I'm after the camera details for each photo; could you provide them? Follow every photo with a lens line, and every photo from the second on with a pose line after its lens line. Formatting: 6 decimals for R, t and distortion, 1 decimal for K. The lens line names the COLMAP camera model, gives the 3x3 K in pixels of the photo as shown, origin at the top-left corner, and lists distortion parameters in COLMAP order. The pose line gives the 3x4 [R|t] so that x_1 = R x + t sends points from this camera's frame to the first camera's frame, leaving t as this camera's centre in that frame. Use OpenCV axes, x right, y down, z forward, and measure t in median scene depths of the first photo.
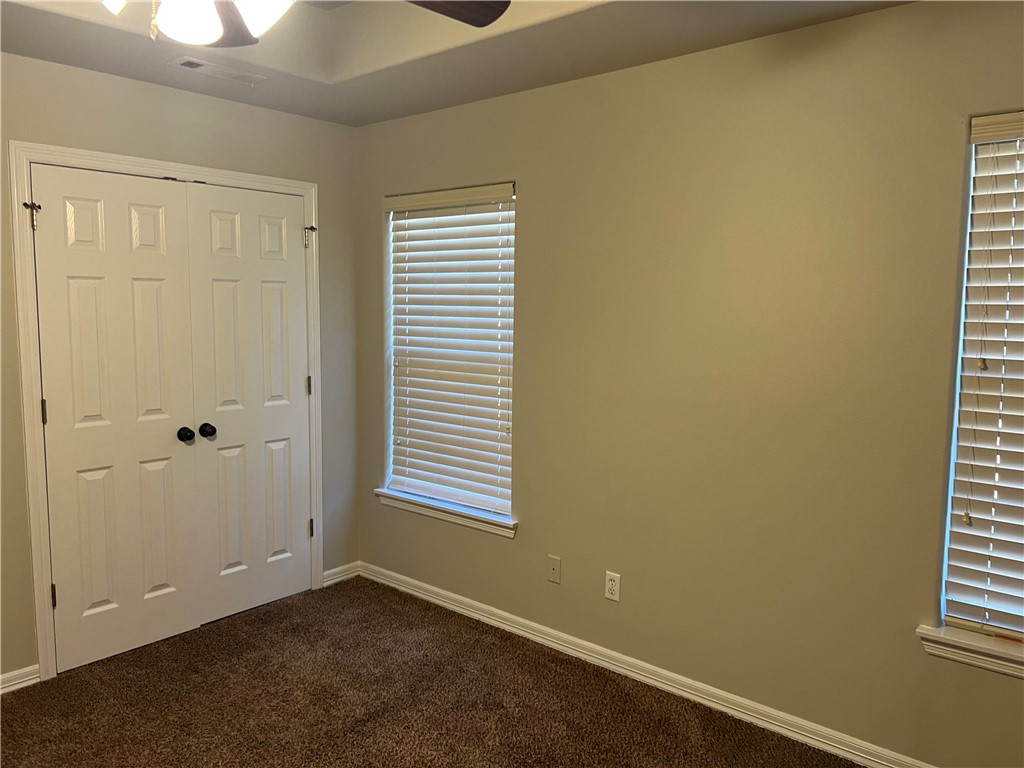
lens RADIAL K [[770.1, 0, 512.0], [0, 770.1, 384.0], [0, 0, 1]] dist [-0.001677, -0.004289]
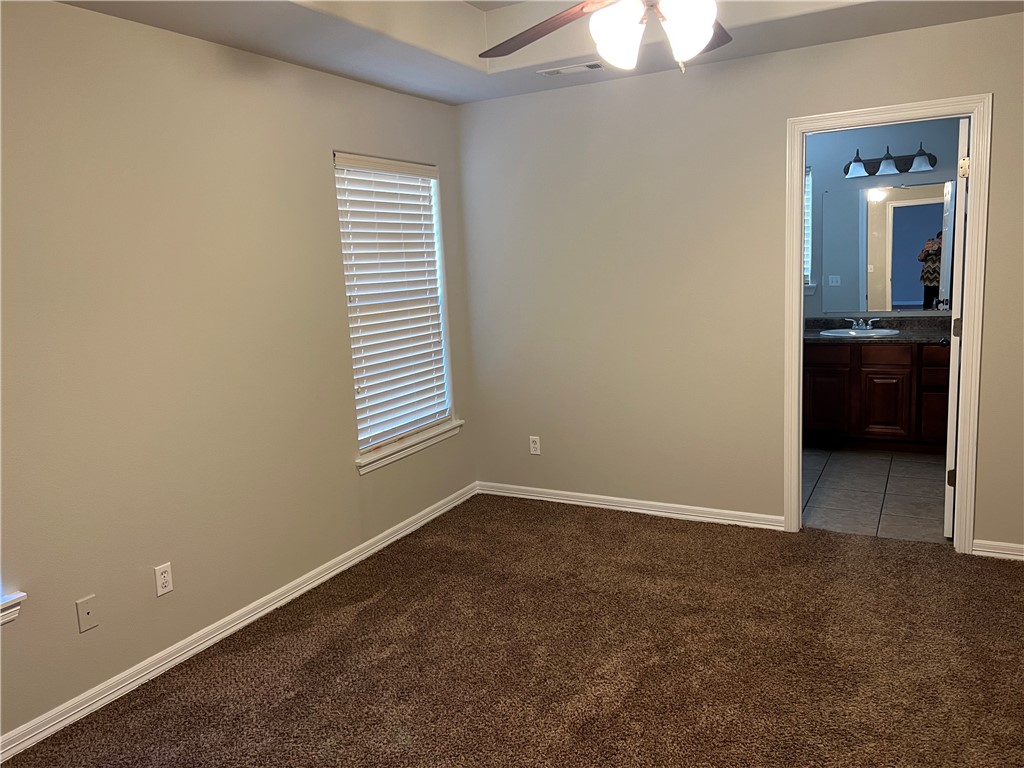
lens RADIAL K [[770.1, 0, 512.0], [0, 770.1, 384.0], [0, 0, 1]] dist [-0.001677, -0.004289]
pose [[-0.210412, -0.152539, 0.965639, -1.058532], [0.152651, 0.970510, 0.186571, -0.091457], [-0.965621, 0.186662, -0.180921, 0.943327]]
